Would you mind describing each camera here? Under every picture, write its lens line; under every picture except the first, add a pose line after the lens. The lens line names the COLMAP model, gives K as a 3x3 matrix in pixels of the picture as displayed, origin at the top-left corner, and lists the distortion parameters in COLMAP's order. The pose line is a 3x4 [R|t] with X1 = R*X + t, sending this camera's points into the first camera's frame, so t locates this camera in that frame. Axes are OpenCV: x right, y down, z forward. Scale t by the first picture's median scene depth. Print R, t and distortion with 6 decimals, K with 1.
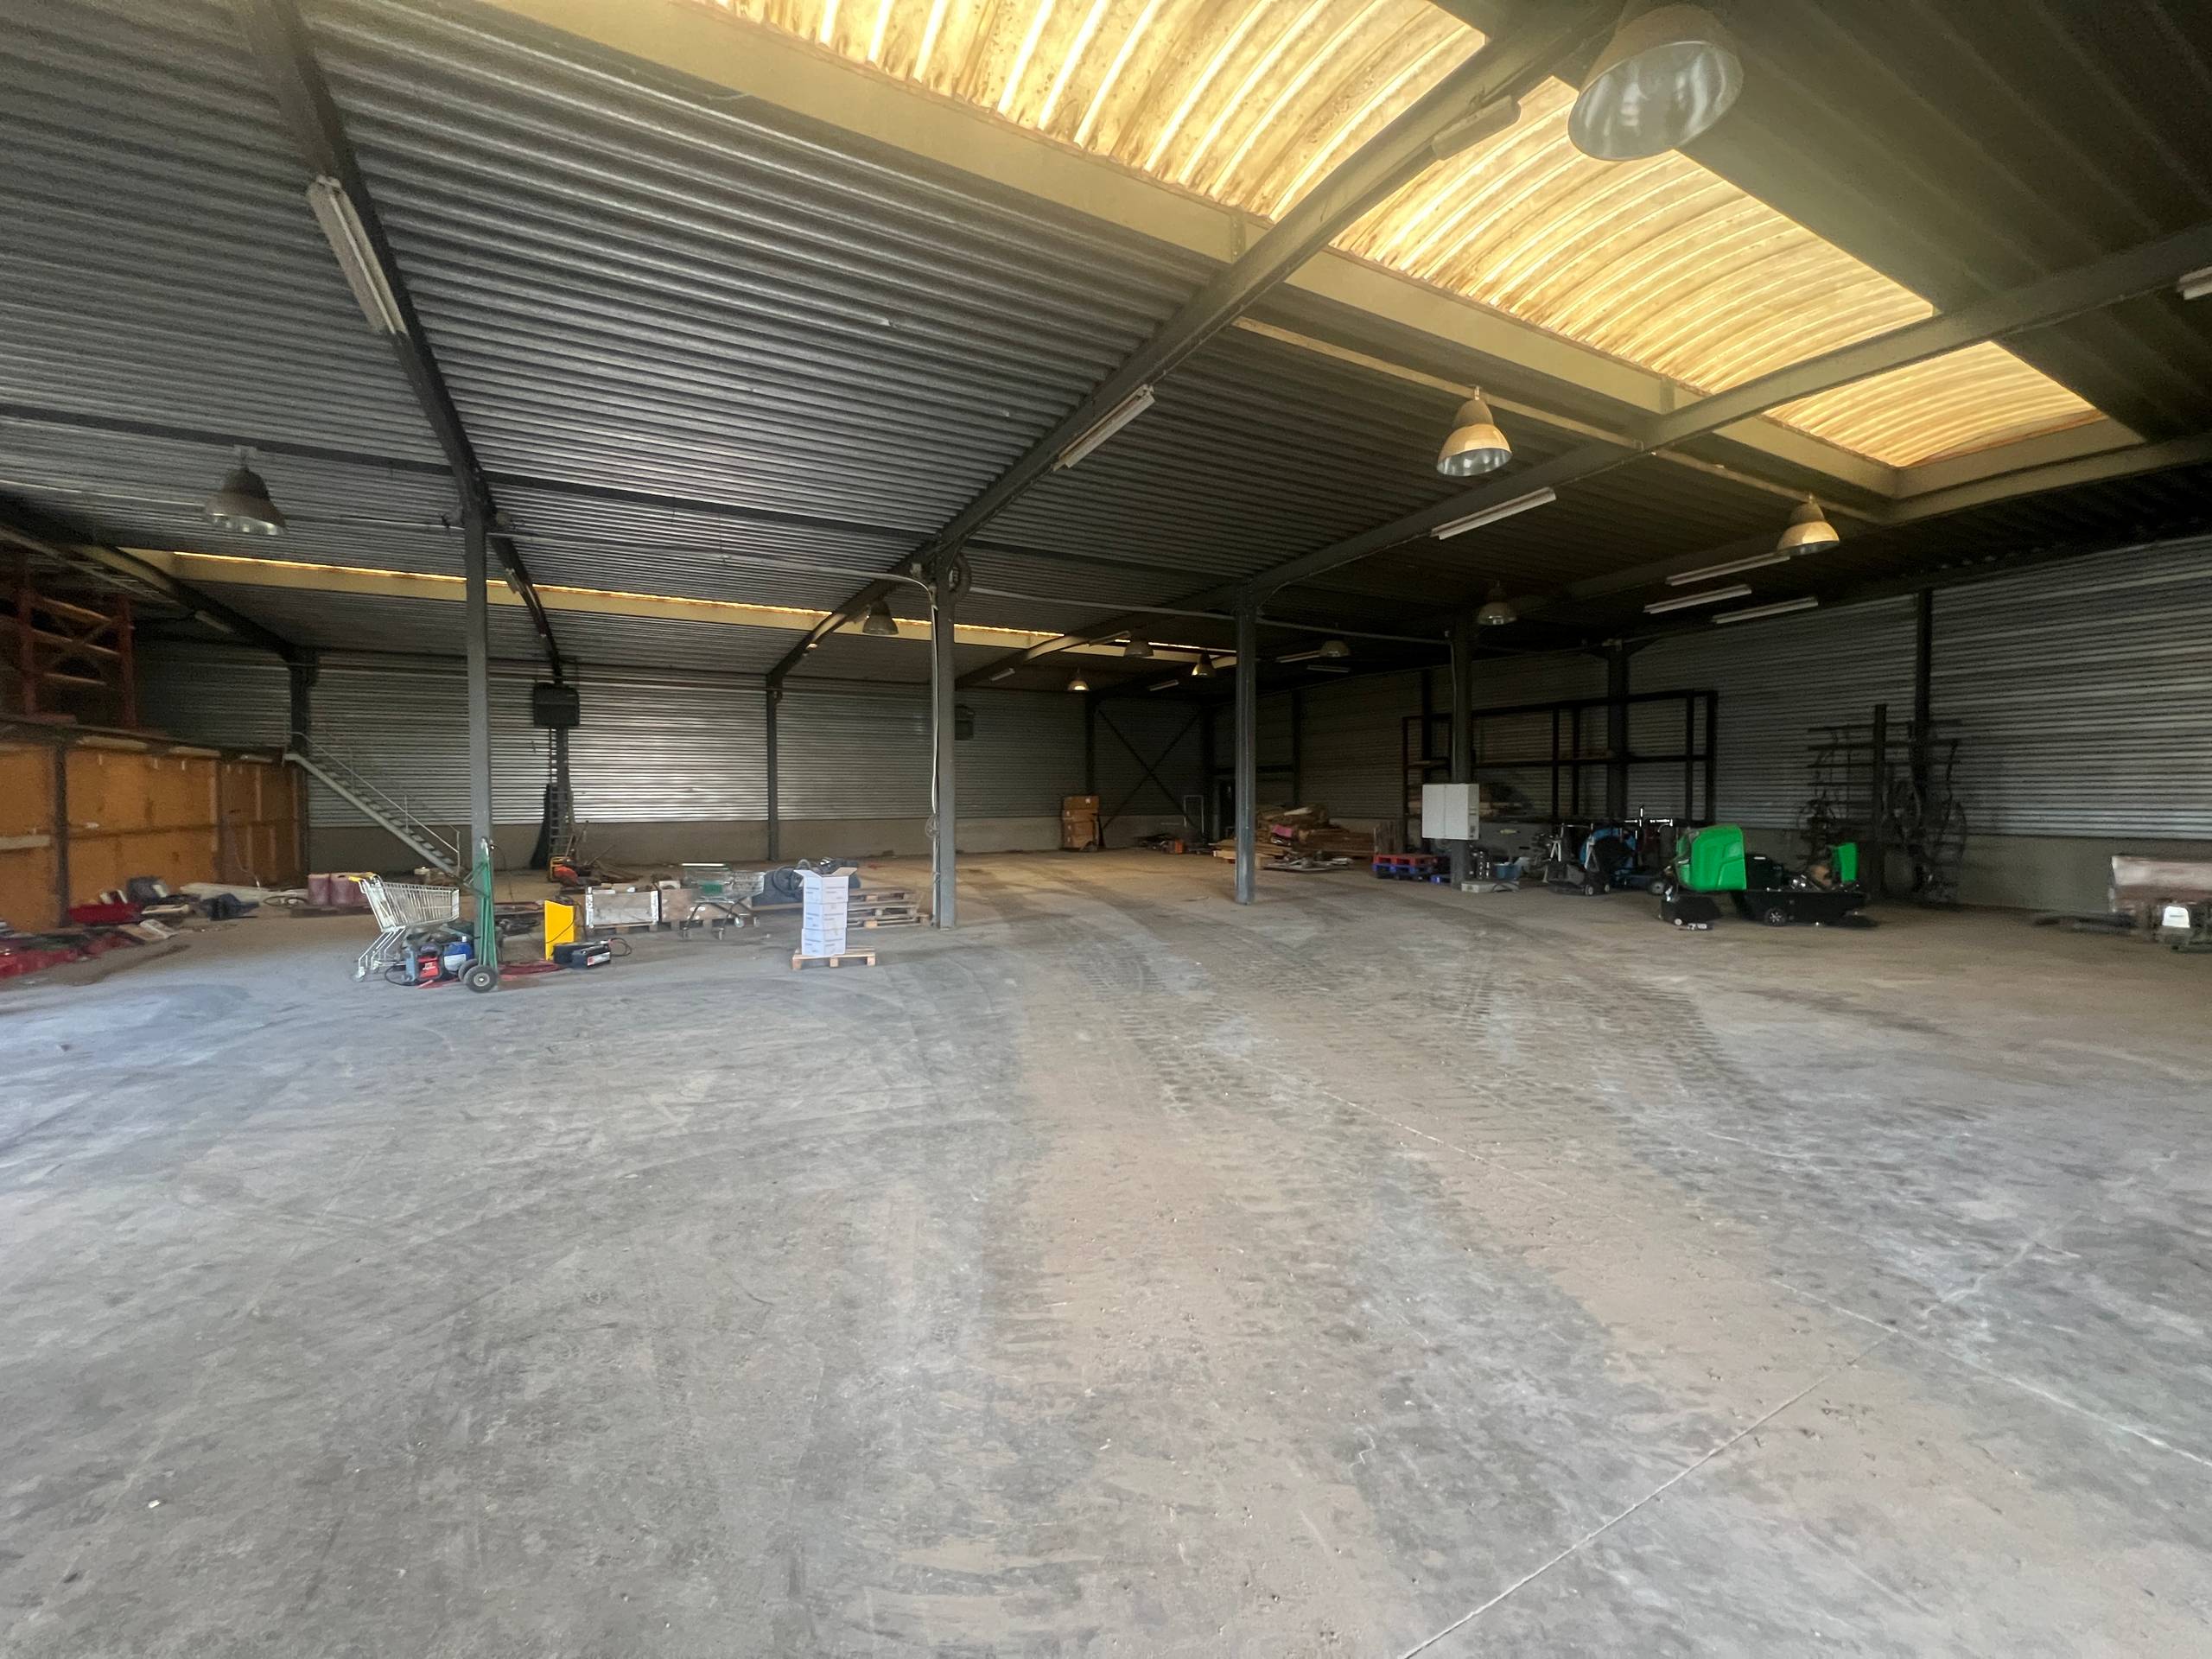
lens RADIAL K [[882.6, 0, 1098.7], [0, 882.6, 831.9], [0, 0, 1]] dist [-0.003405, 0.000735]
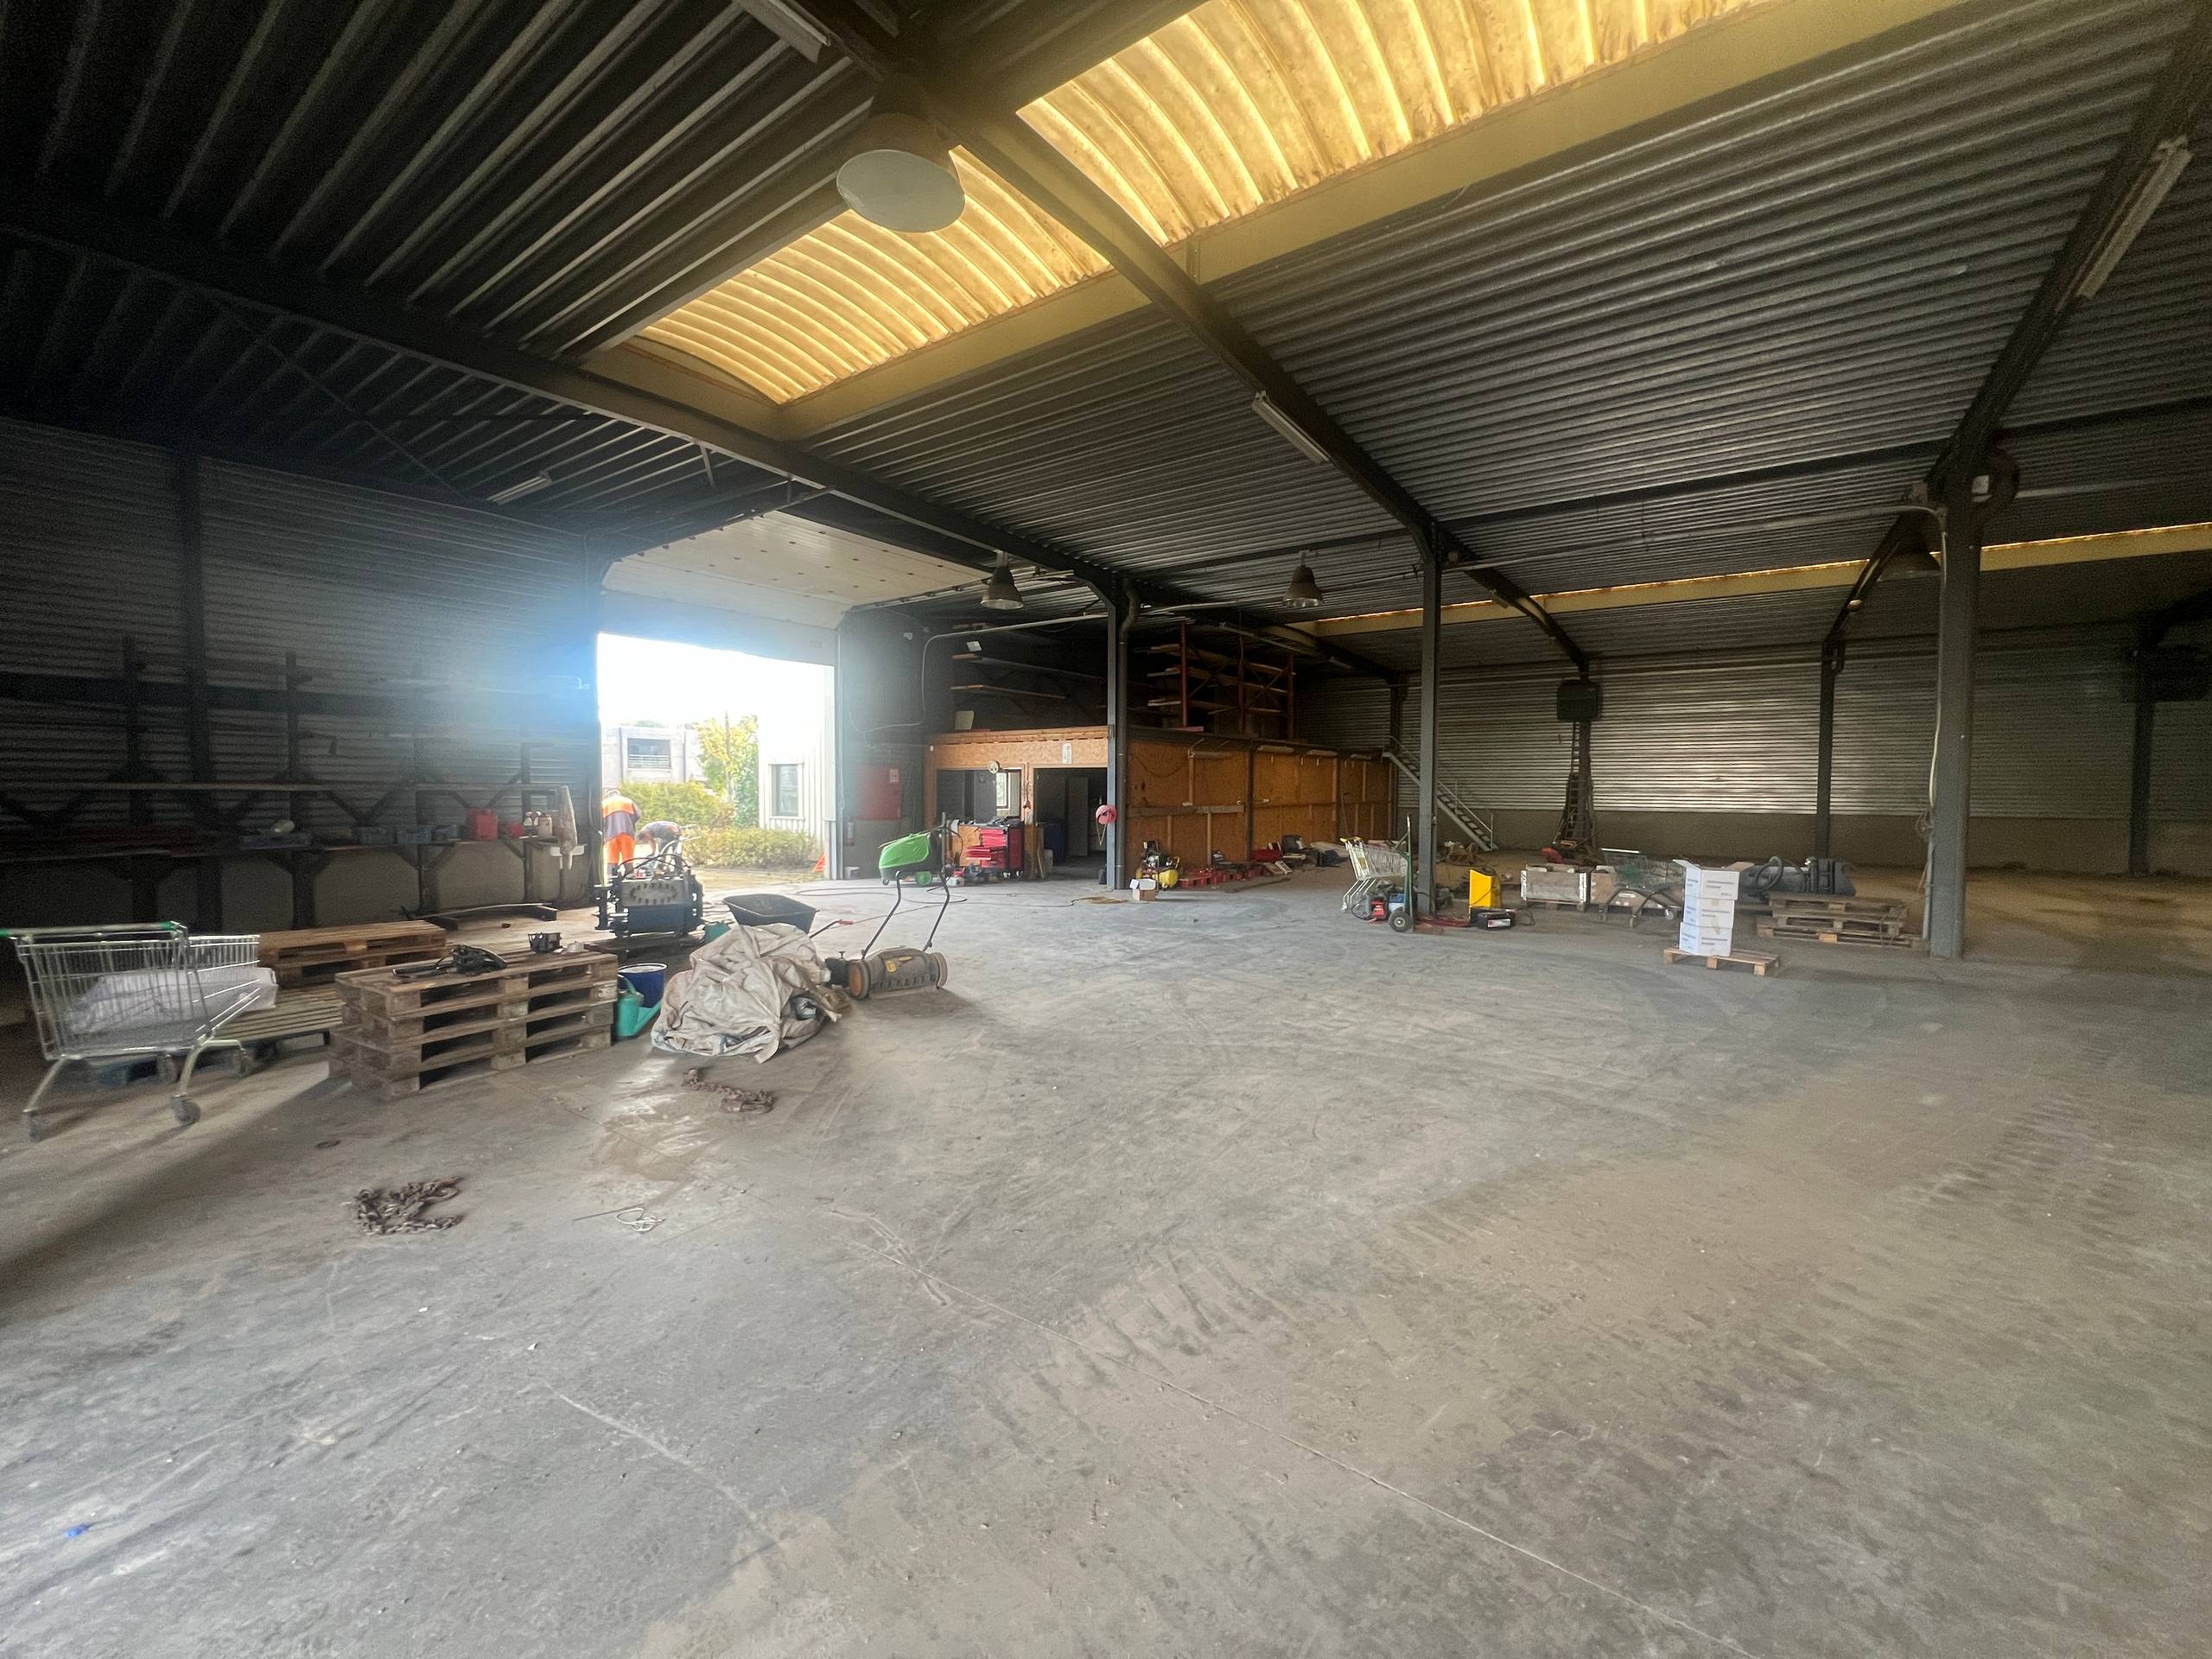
lens RADIAL K [[882.6, 0, 1106.5], [0, 882.6, 841.9], [0, 0, 1]] dist [-0.003405, 0.000735]
pose [[0.444825, 0.061708, -0.893489, 0.345891], [-0.042473, 0.997955, 0.047778, 0.006563], [0.894610, 0.016696, 0.446536, 0.033574]]
